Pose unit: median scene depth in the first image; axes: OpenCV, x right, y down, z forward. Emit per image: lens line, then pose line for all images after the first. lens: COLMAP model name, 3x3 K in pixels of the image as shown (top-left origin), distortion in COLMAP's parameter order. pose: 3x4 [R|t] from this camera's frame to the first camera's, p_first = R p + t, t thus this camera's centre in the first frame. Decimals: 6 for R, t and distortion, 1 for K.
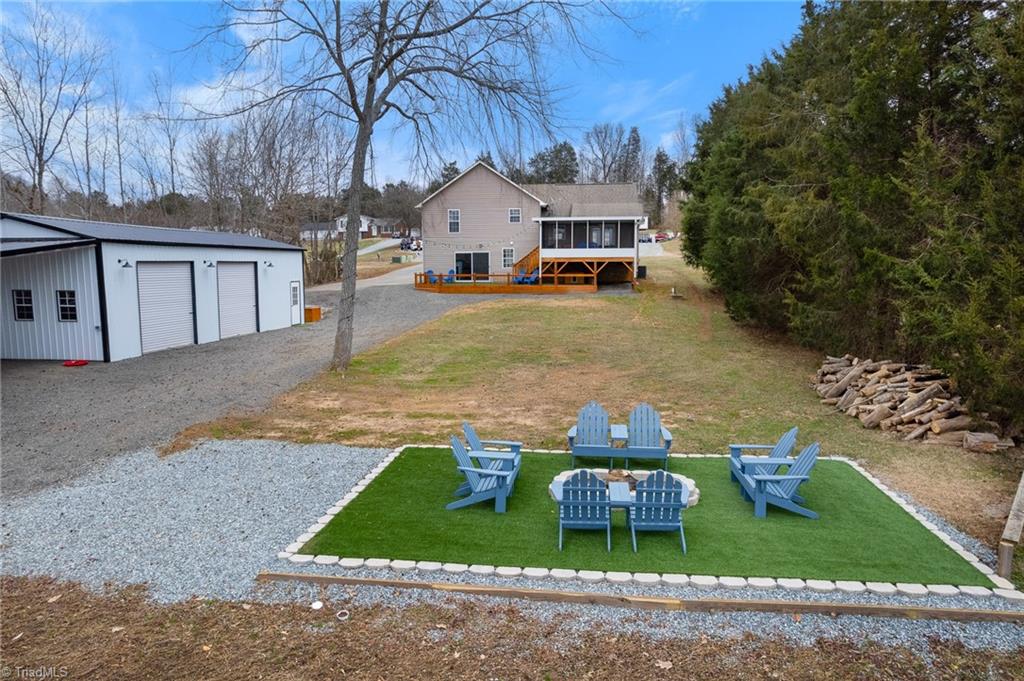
lens RADIAL K [[666.3, 0, 511.4], [0, 666.3, 340.2], [0, 0, 1]] dist [-0.030828, 0.010540]
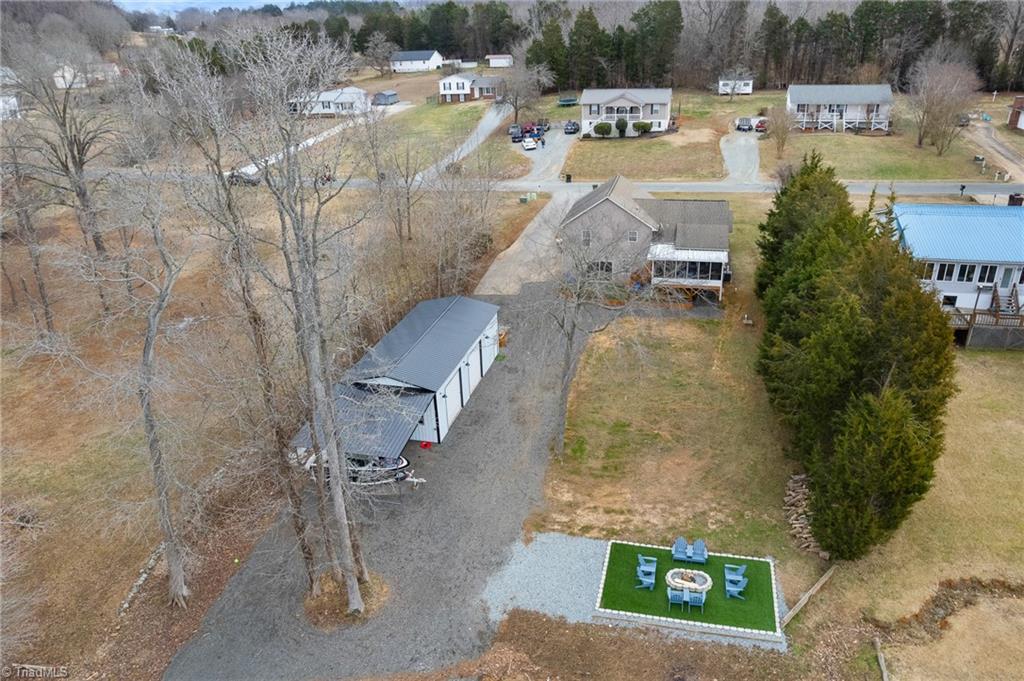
lens RADIAL K [[707.8, 0, 515.3], [0, 707.8, 341.6], [0, 0, 1]] dist [-0.038578, -0.002831]
pose [[0.993101, 0.009794, -0.116849, -0.320916], [0.025823, 0.953775, 0.299412, -2.191503], [0.114380, -0.300364, 0.946942, -2.256656]]
